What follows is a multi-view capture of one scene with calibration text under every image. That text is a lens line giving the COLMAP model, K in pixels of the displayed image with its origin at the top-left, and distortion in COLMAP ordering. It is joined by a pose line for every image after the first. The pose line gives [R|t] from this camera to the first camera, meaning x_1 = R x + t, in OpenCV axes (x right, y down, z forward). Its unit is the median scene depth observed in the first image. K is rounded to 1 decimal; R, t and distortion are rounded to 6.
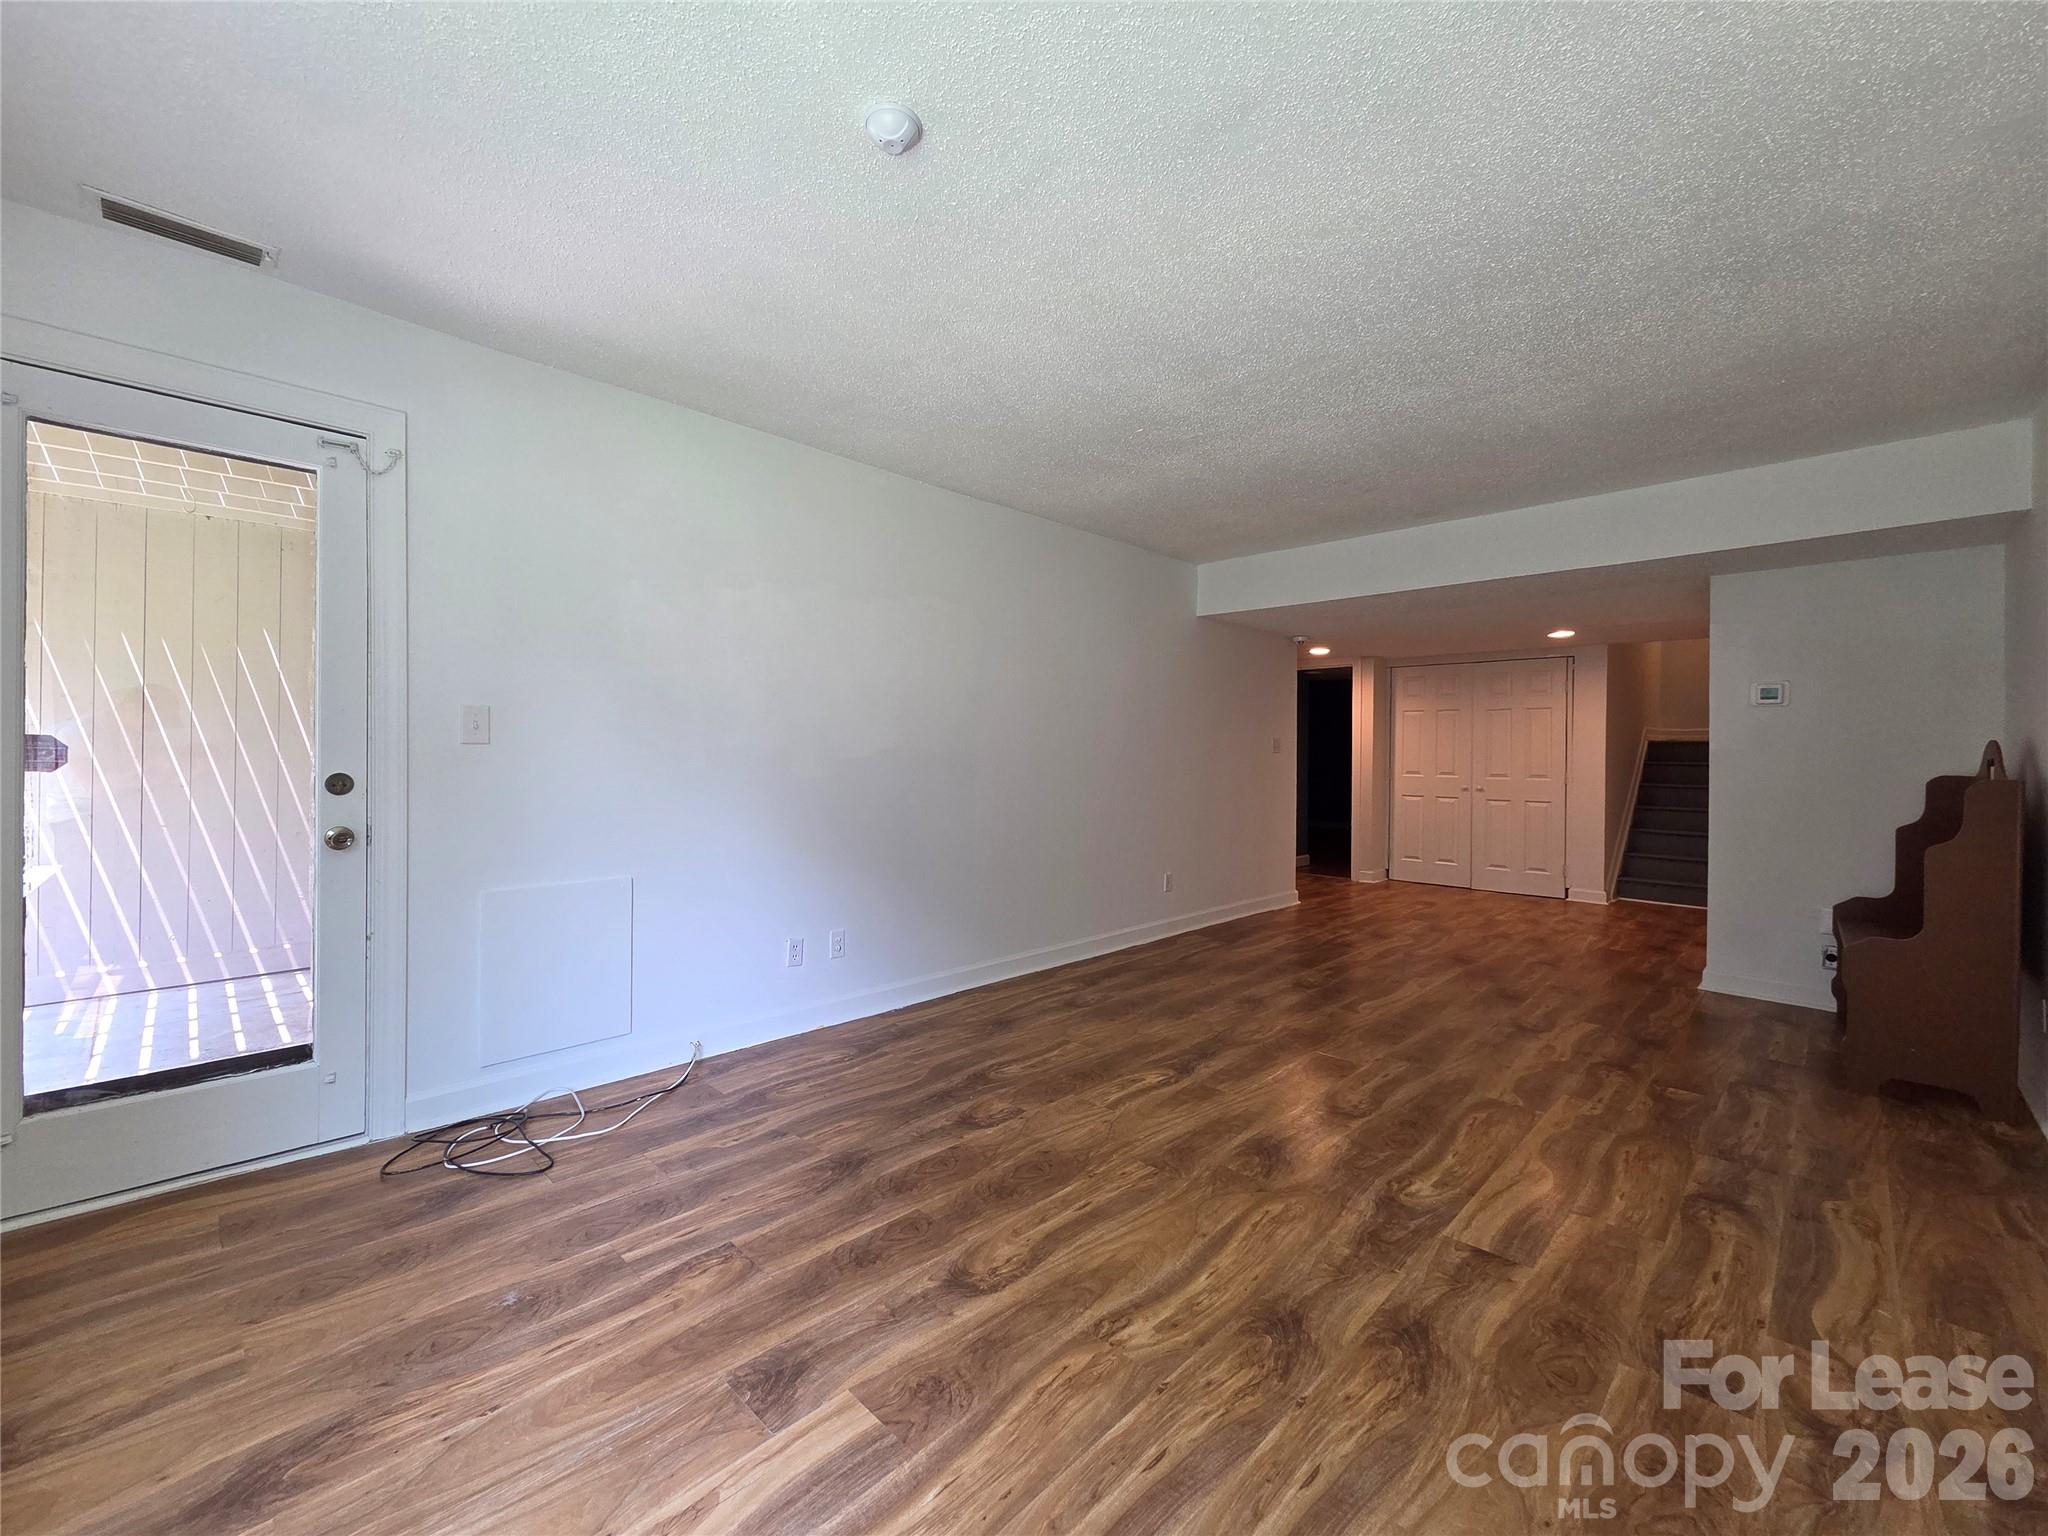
lens RADIAL K [[833.2, 0, 1002.9], [0, 833.2, 768.7], [0, 0, 1]] dist [0.001647, -0.000488]
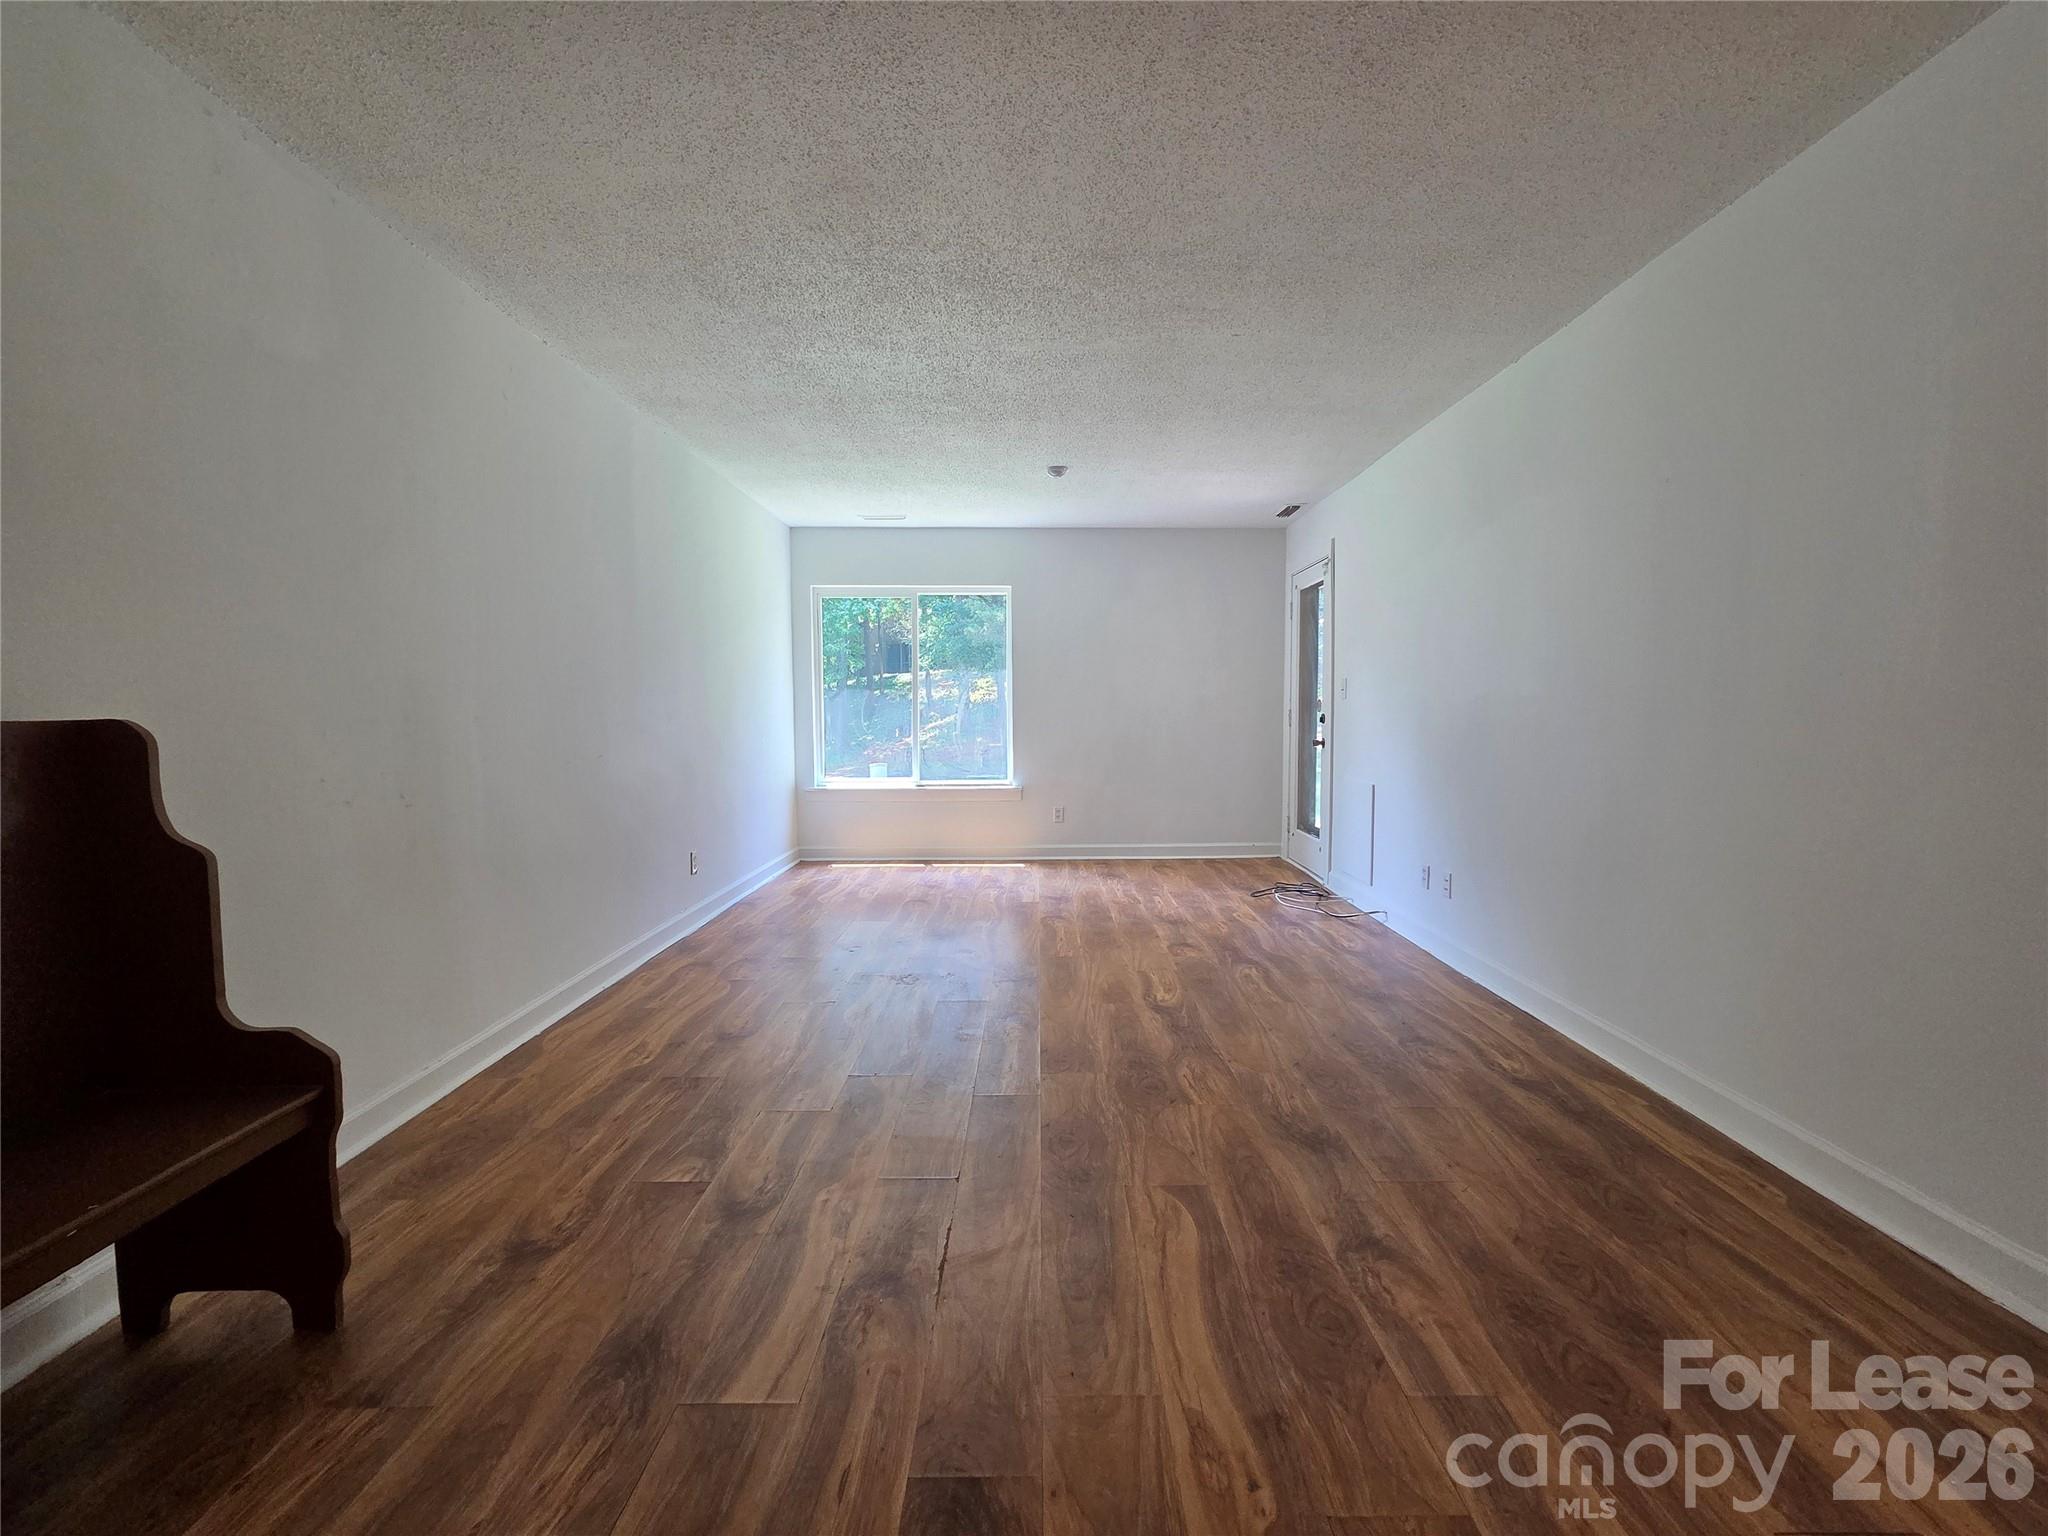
lens RADIAL K [[833.2, 0, 1017.6], [0, 833.2, 758.6], [0, 0, 1]] dist [0.001647, -0.000488]
pose [[-0.713637, 0.034949, -0.699644, 1.048507], [-0.015915, 0.997688, 0.066070, 0.001243], [0.700335, 0.058285, -0.711431, 1.609420]]
